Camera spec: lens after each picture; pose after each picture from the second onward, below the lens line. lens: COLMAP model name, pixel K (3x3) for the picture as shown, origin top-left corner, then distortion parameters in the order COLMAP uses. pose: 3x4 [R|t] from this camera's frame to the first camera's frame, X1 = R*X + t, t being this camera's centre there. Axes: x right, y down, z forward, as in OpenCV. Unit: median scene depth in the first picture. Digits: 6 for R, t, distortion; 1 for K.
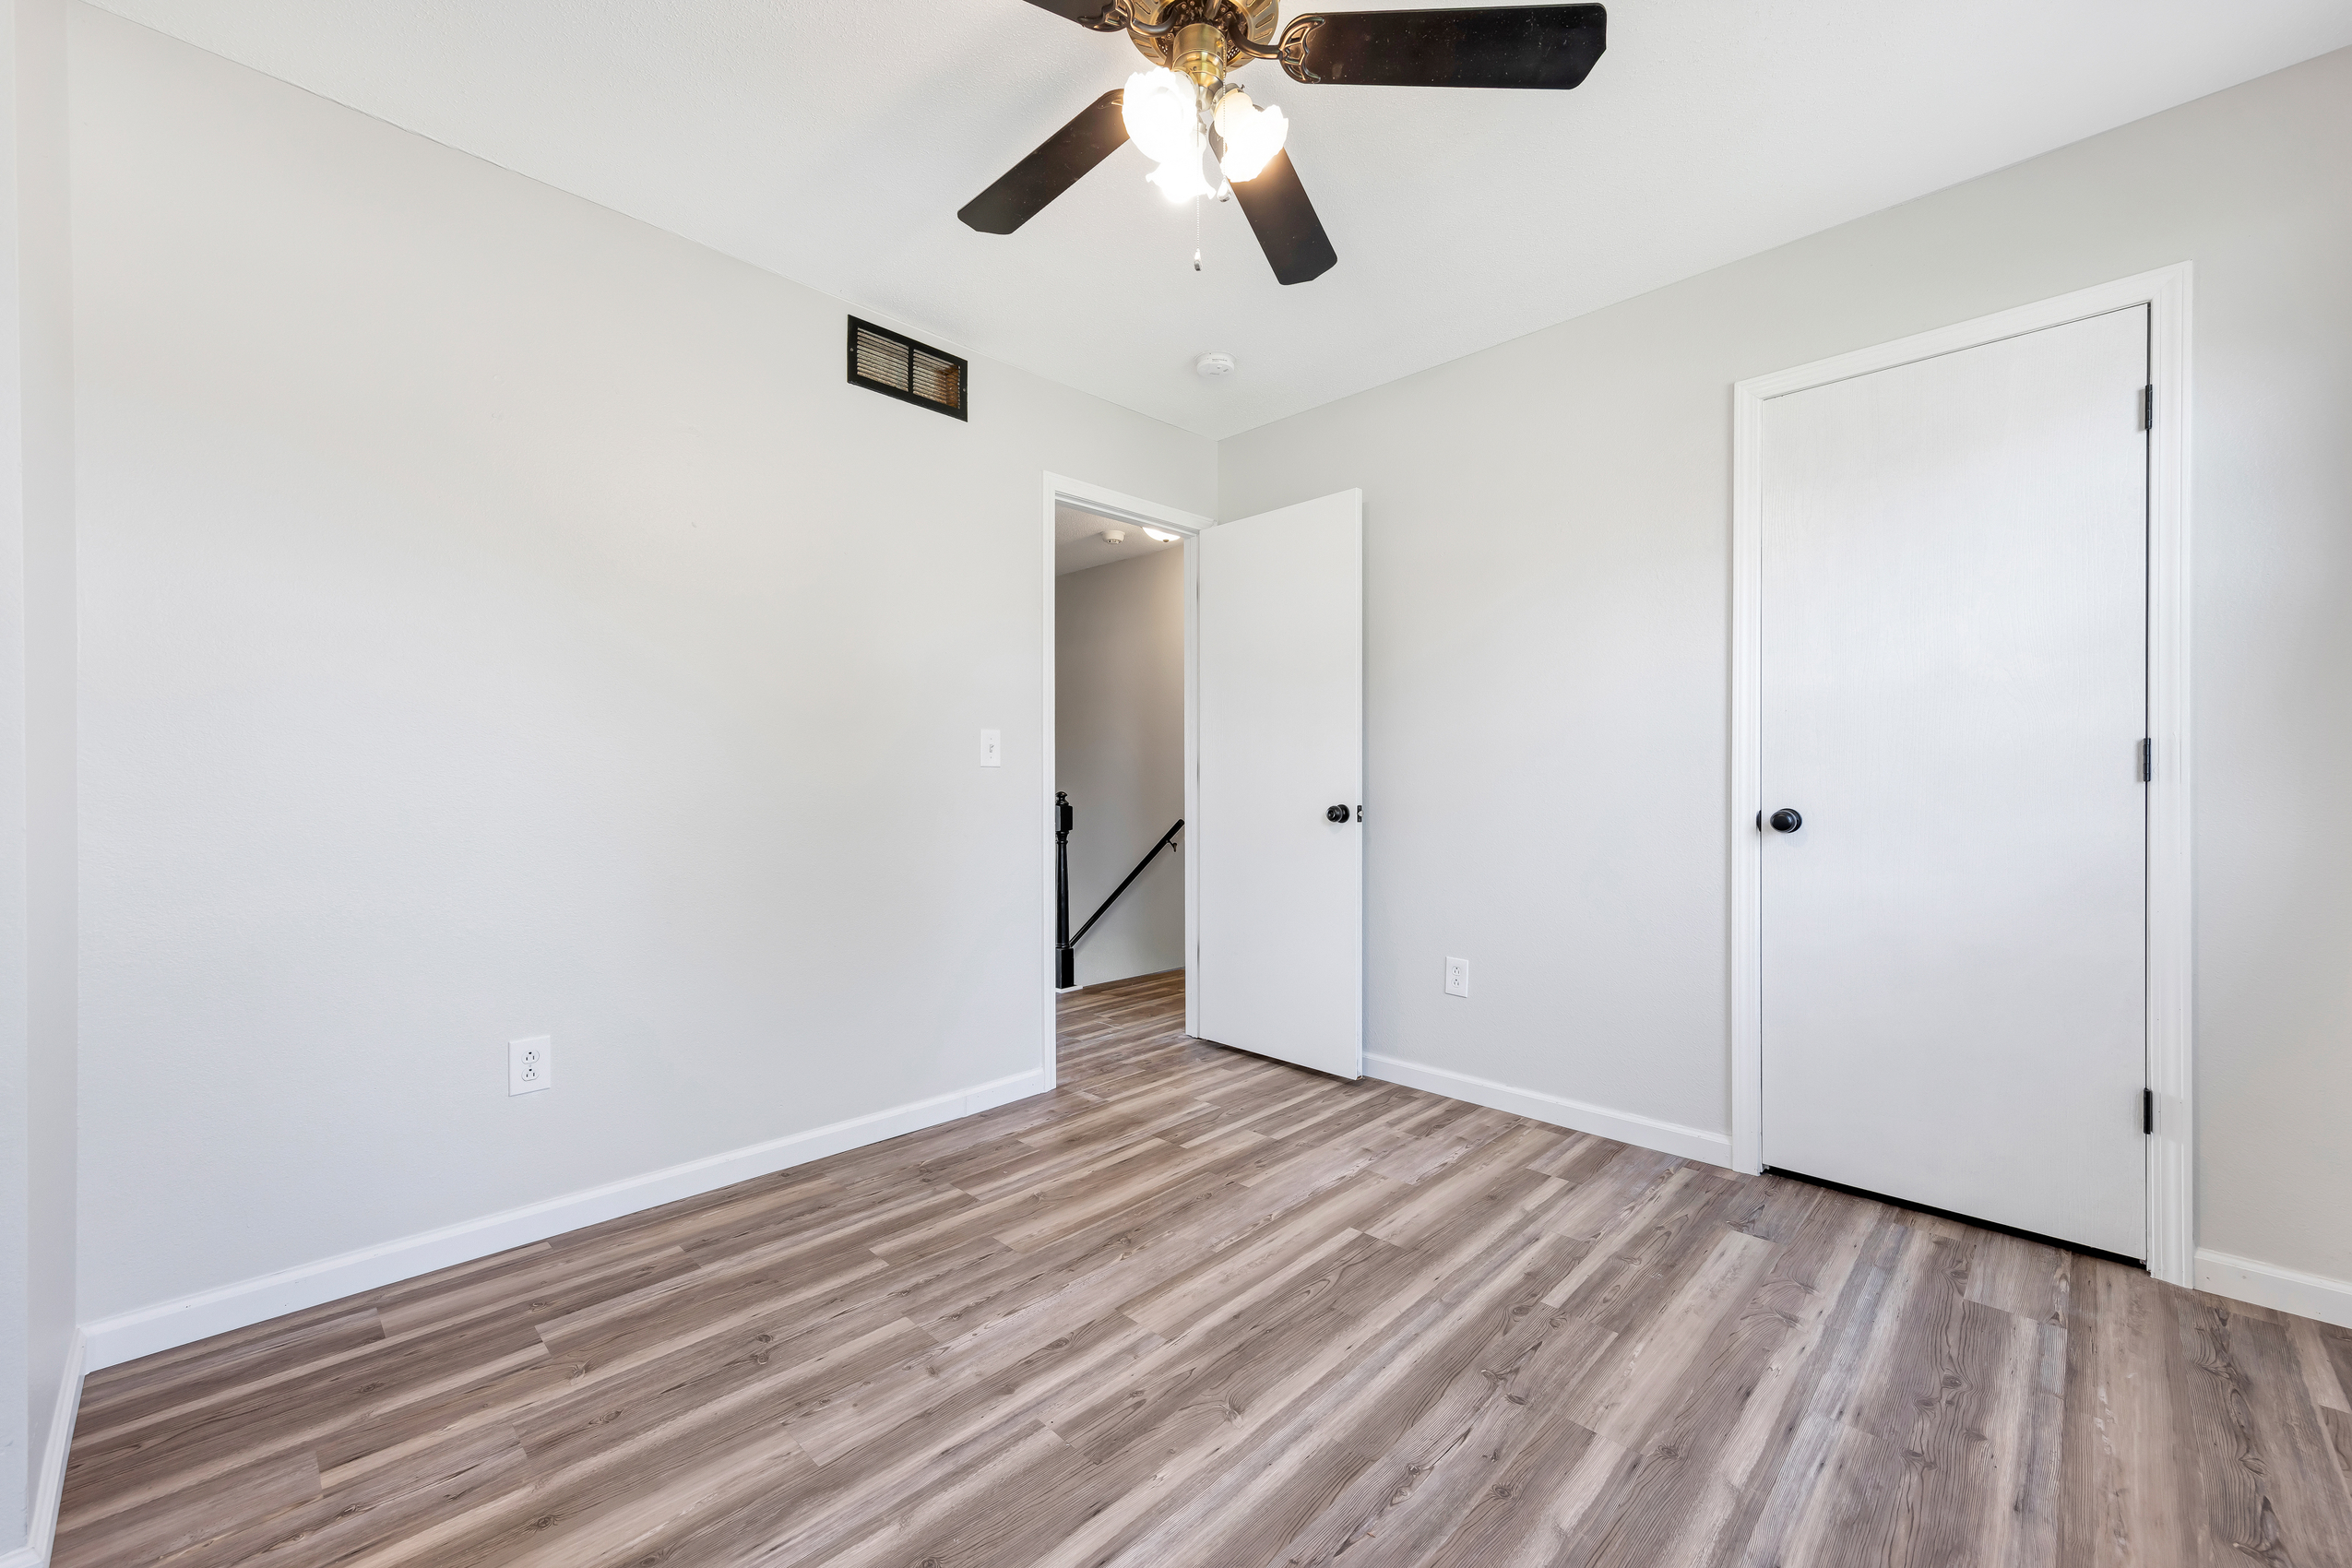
lens RADIAL K [[962.7, 0, 1177.4], [0, 962.7, 772.2], [0, 0, 1]] dist [-0.000819, -0.000407]
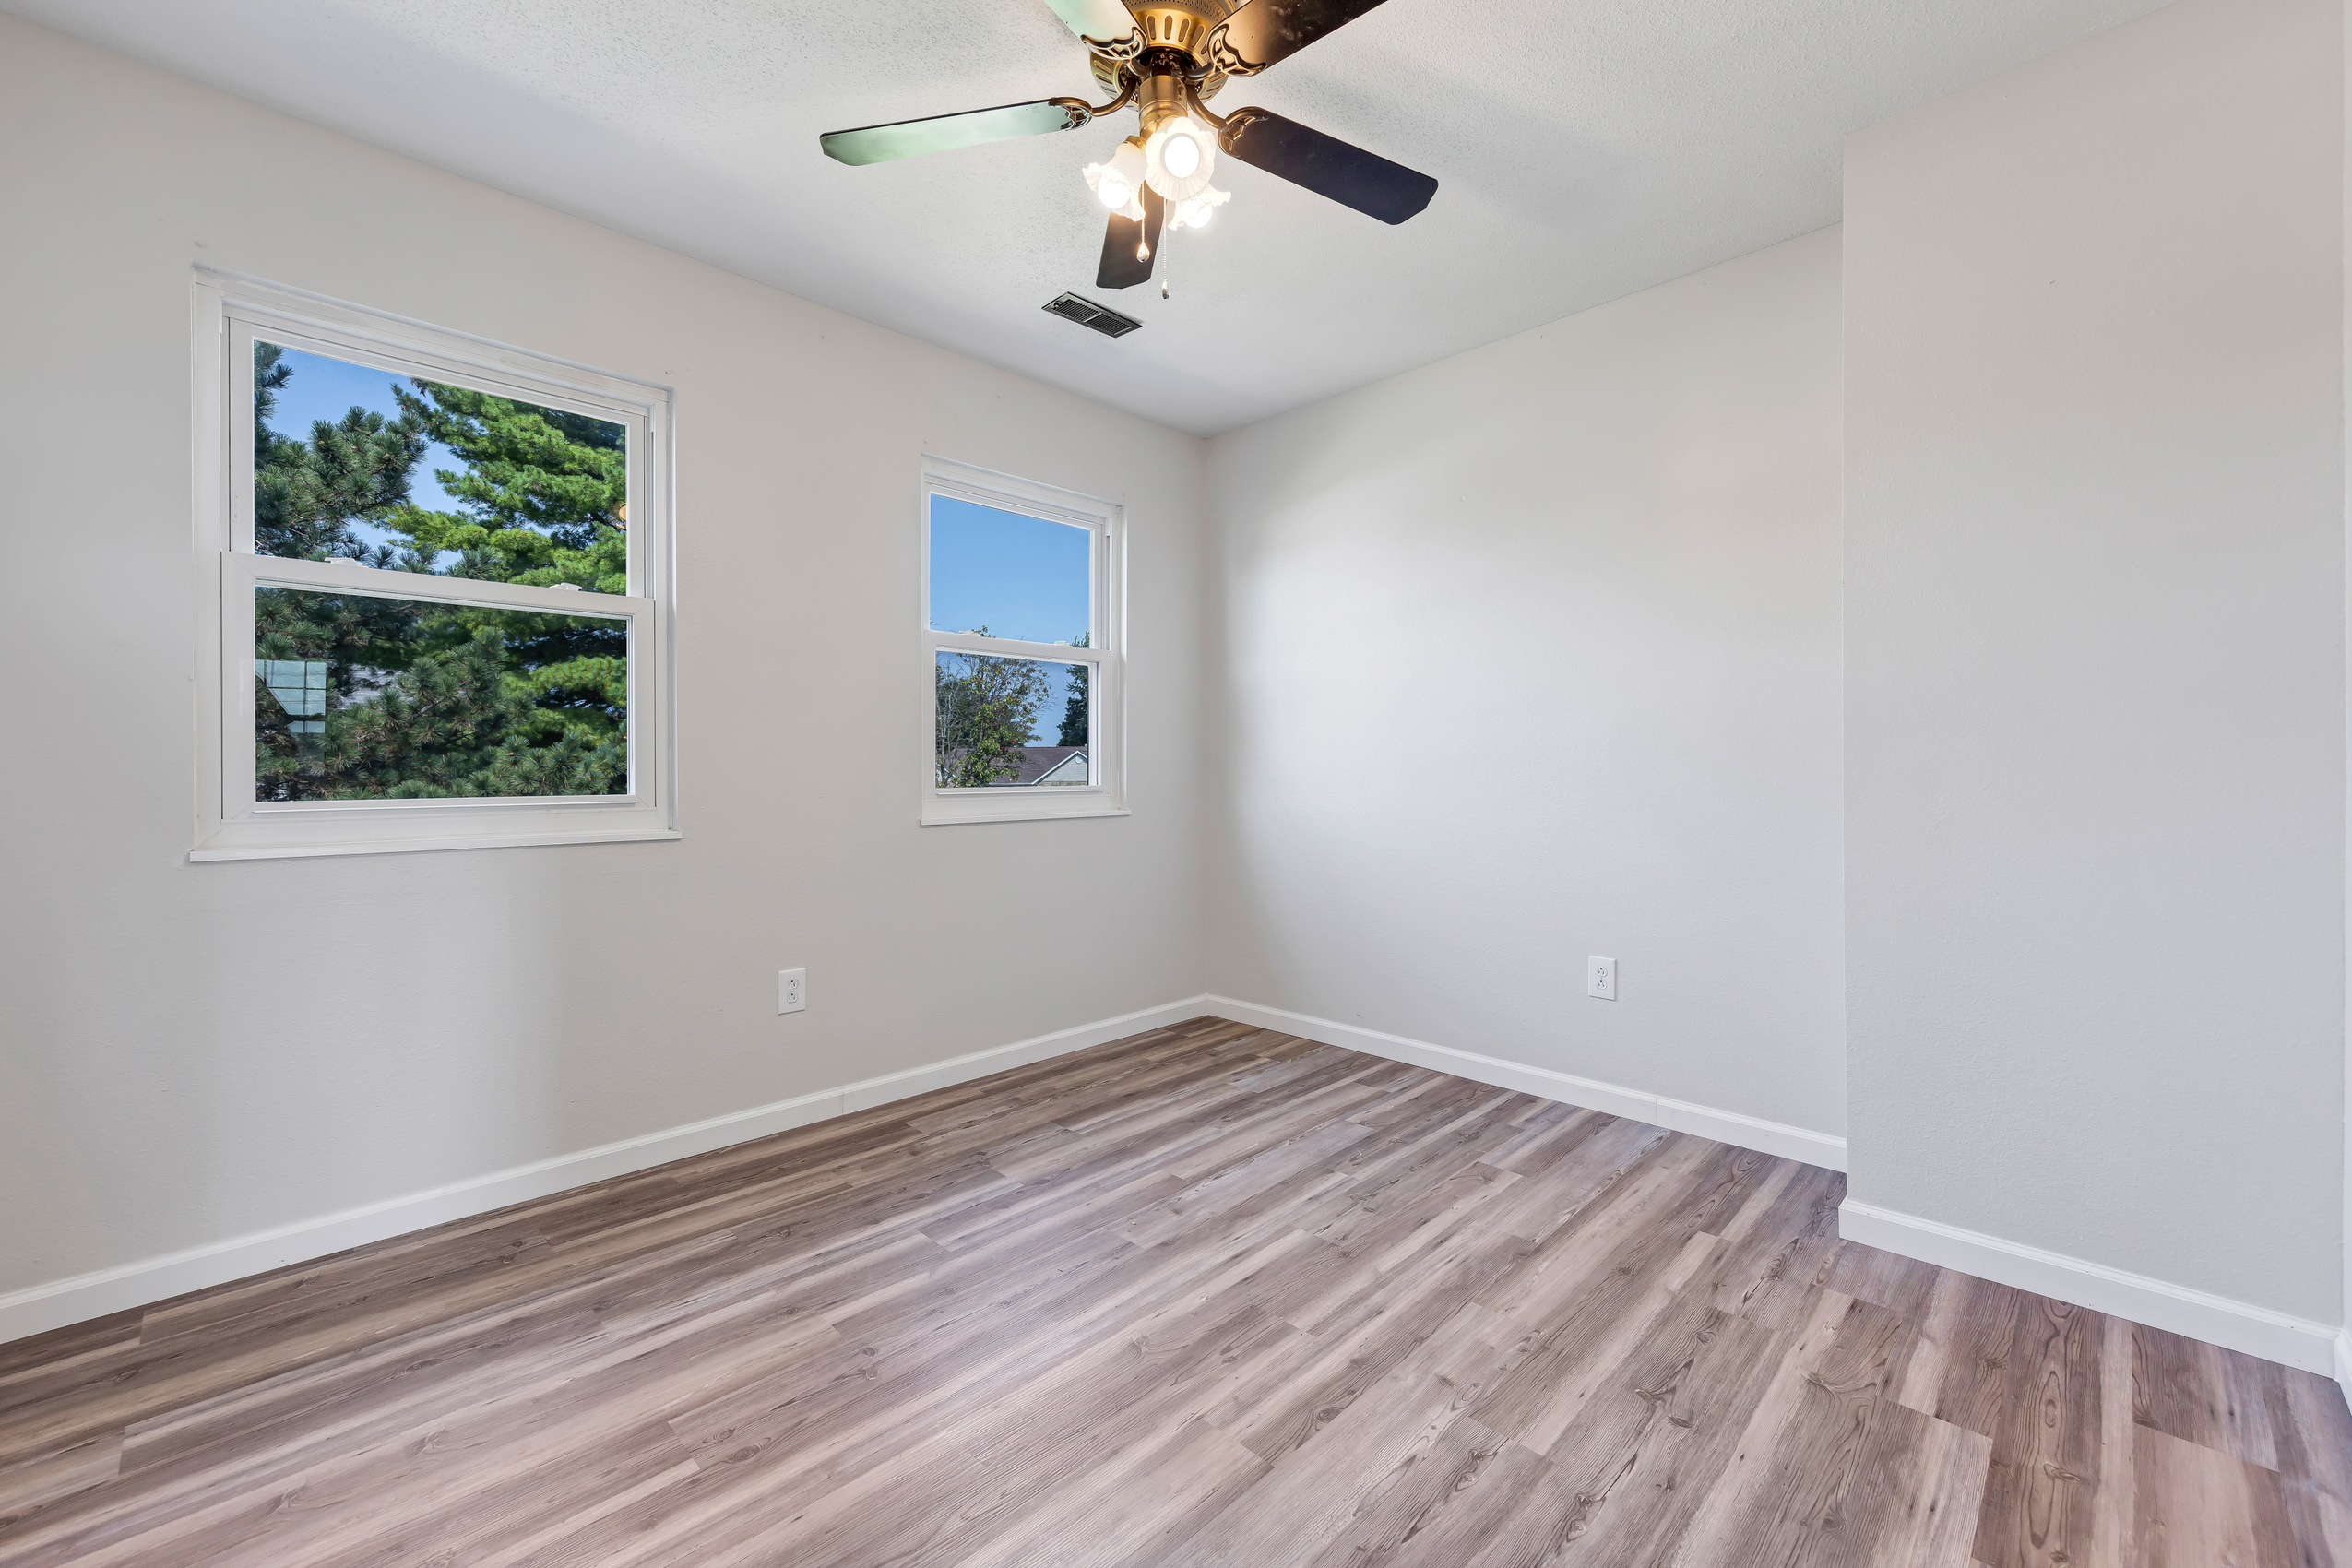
lens RADIAL K [[962.7, 0, 1172.1], [0, 962.7, 773.7], [0, 0, 1]] dist [-0.000819, -0.000407]
pose [[-0.999870, 0.006072, 0.014915, 0.000051], [0.006022, 0.999976, -0.003399, 0.022064], [-0.014935, -0.003308, -0.999883, 1.982084]]
